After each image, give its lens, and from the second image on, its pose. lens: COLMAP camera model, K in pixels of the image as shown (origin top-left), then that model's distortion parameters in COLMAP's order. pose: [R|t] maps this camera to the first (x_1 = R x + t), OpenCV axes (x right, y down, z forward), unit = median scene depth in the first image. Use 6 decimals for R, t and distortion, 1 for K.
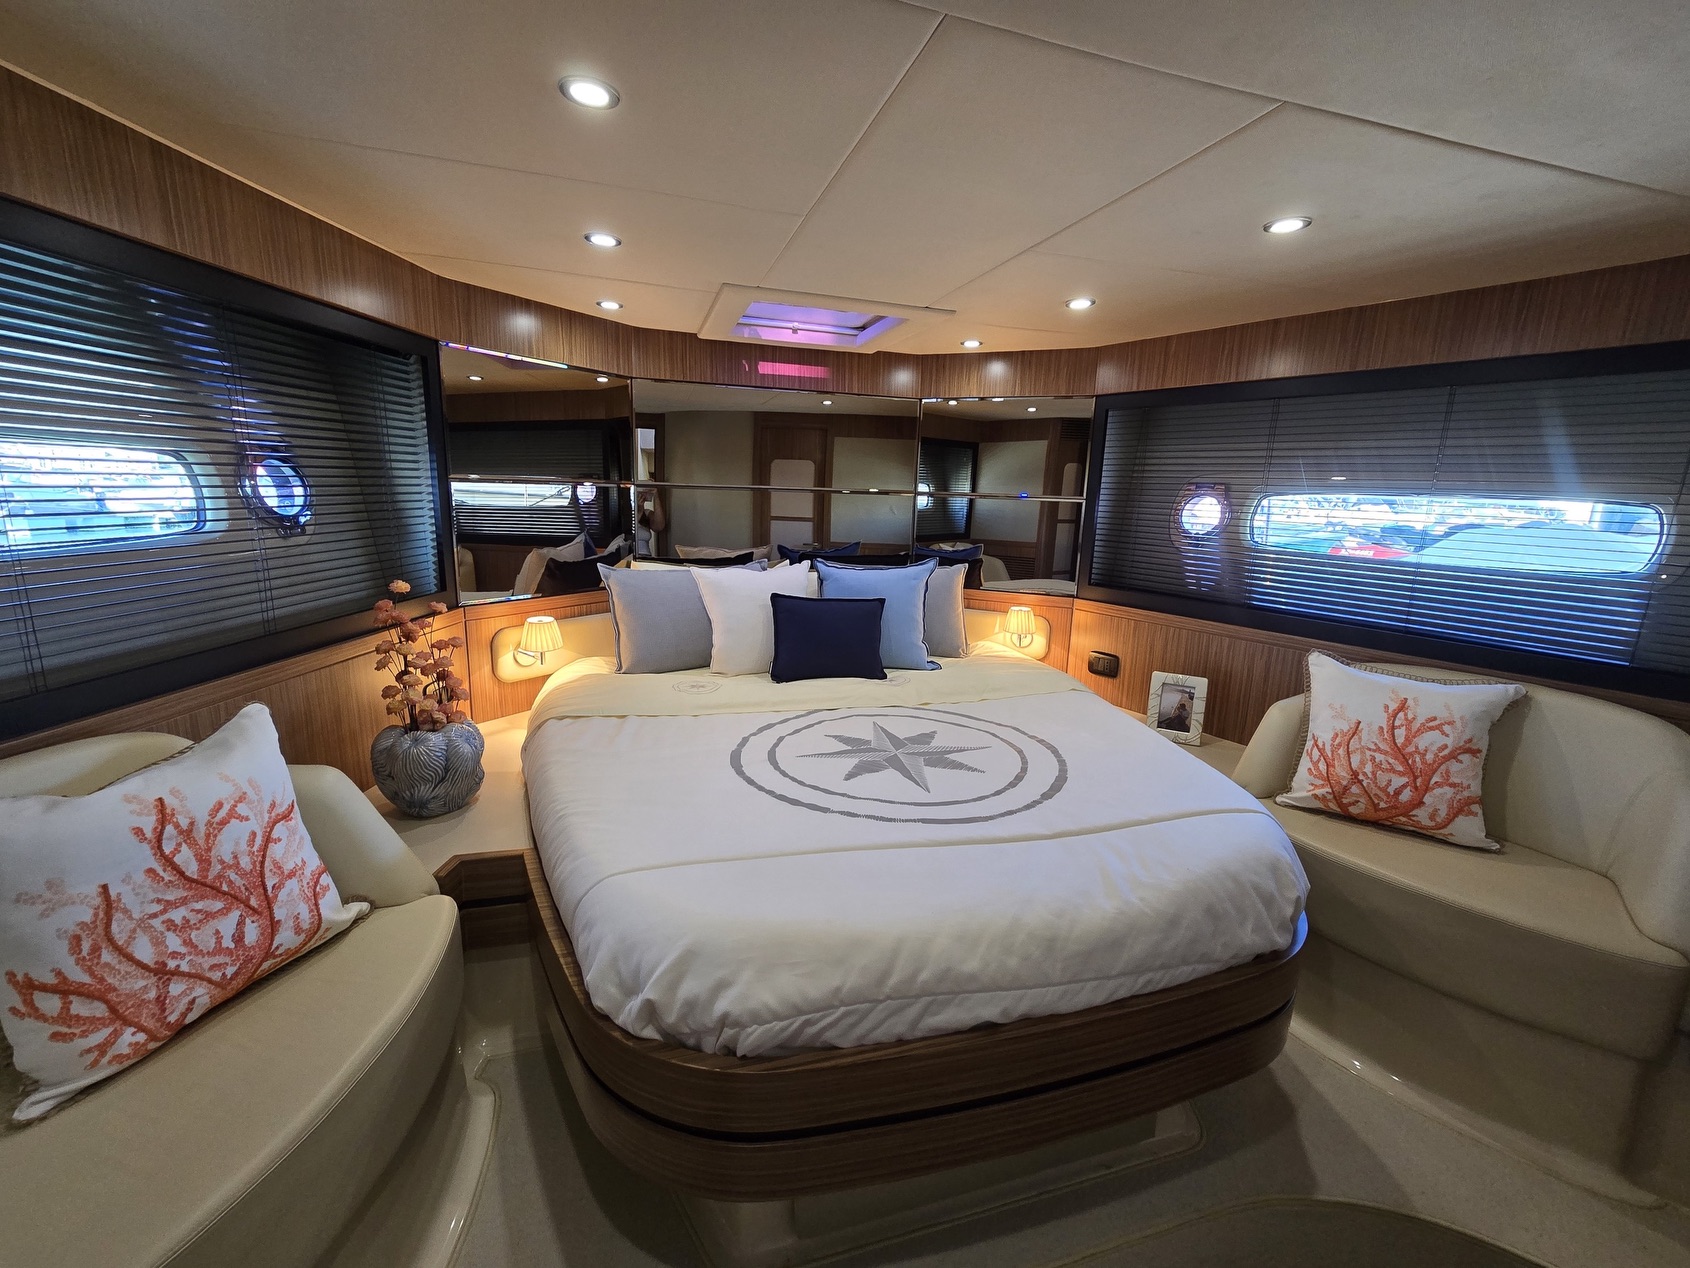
lens RADIAL K [[698.6, 0, 835.9], [0, 698.6, 645.3], [0, 0, 1]] dist [-0.004781, 0.002479]
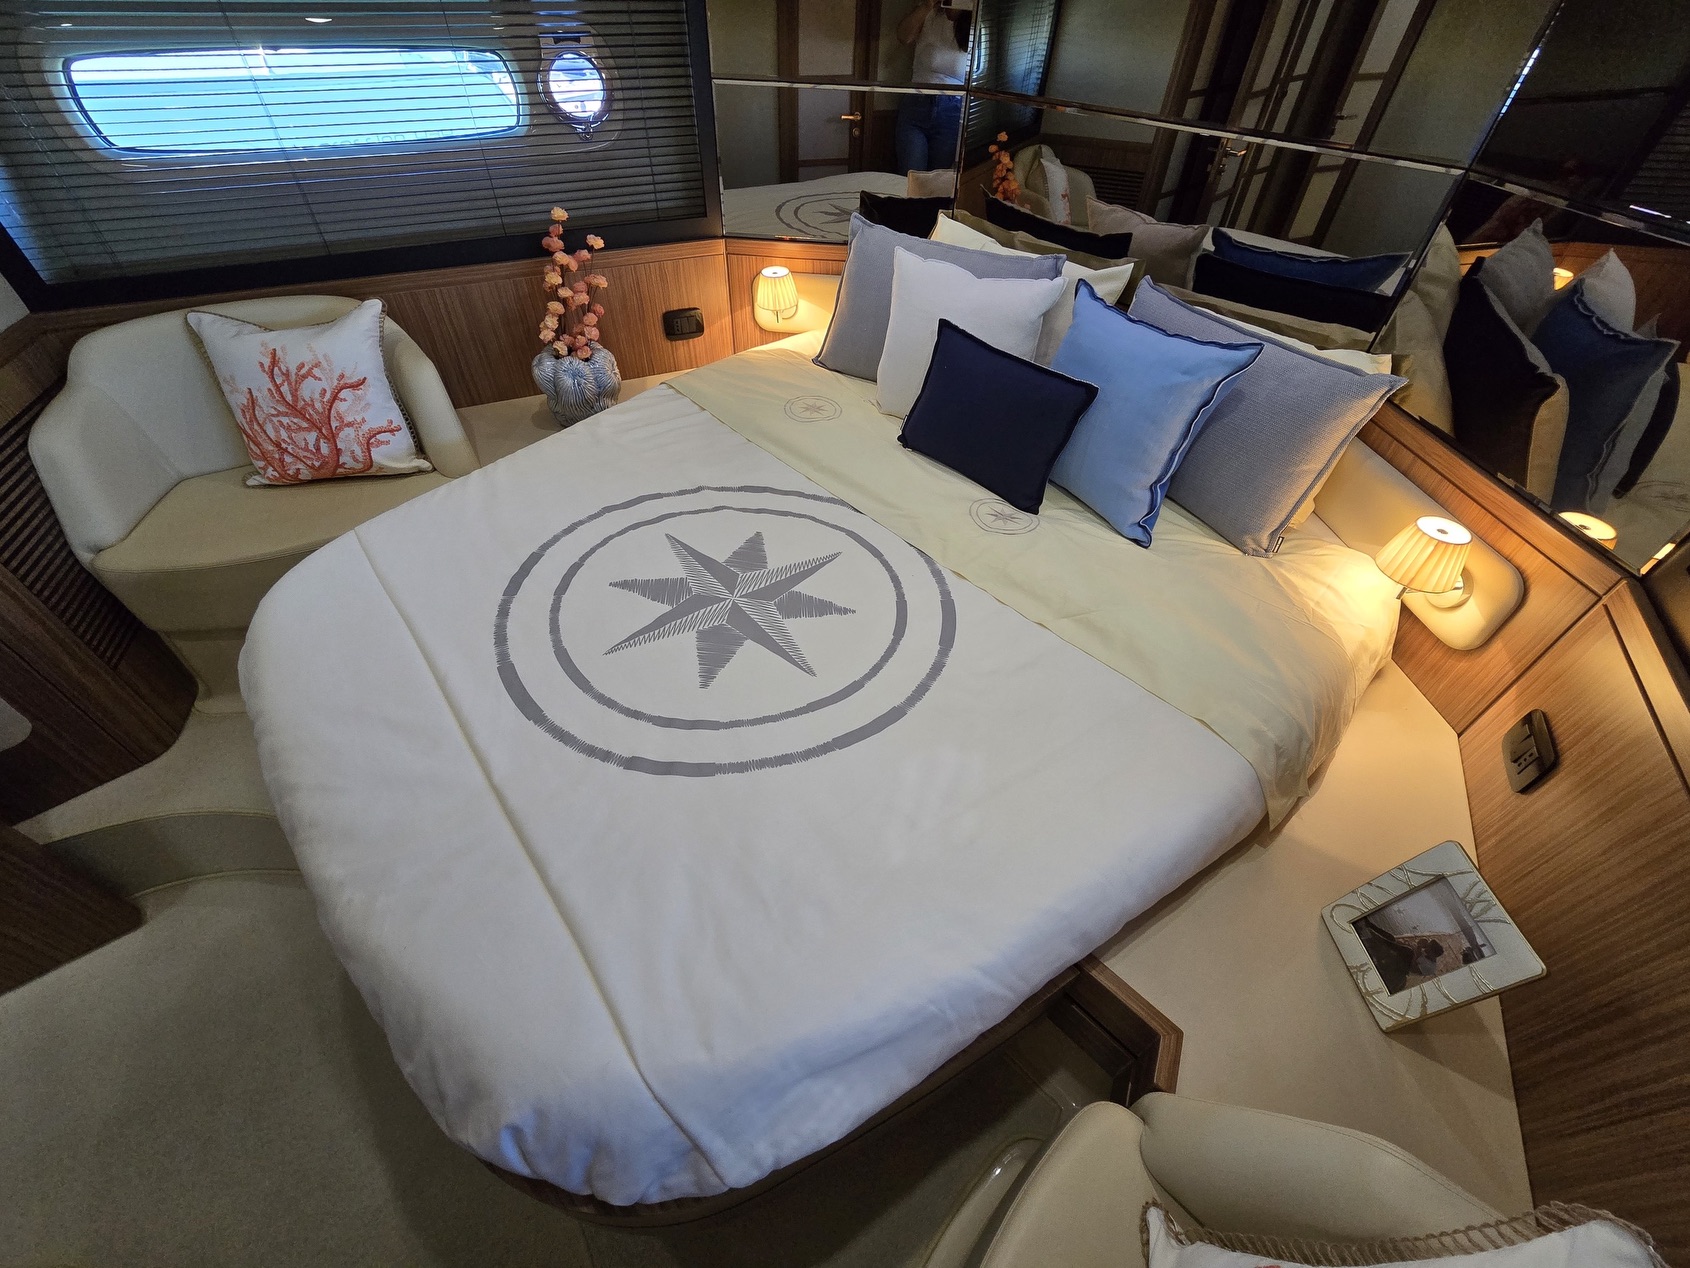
lens RADIAL K [[698.6, 0, 843.2], [0, 698.6, 625.4], [0, 0, 1]] dist [-0.004781, 0.002479]
pose [[0.460118, 0.599167, -0.655203, 0.960751], [-0.200954, 0.789088, 0.580481, -0.419717], [0.864817, -0.135424, 0.483479, 1.075806]]
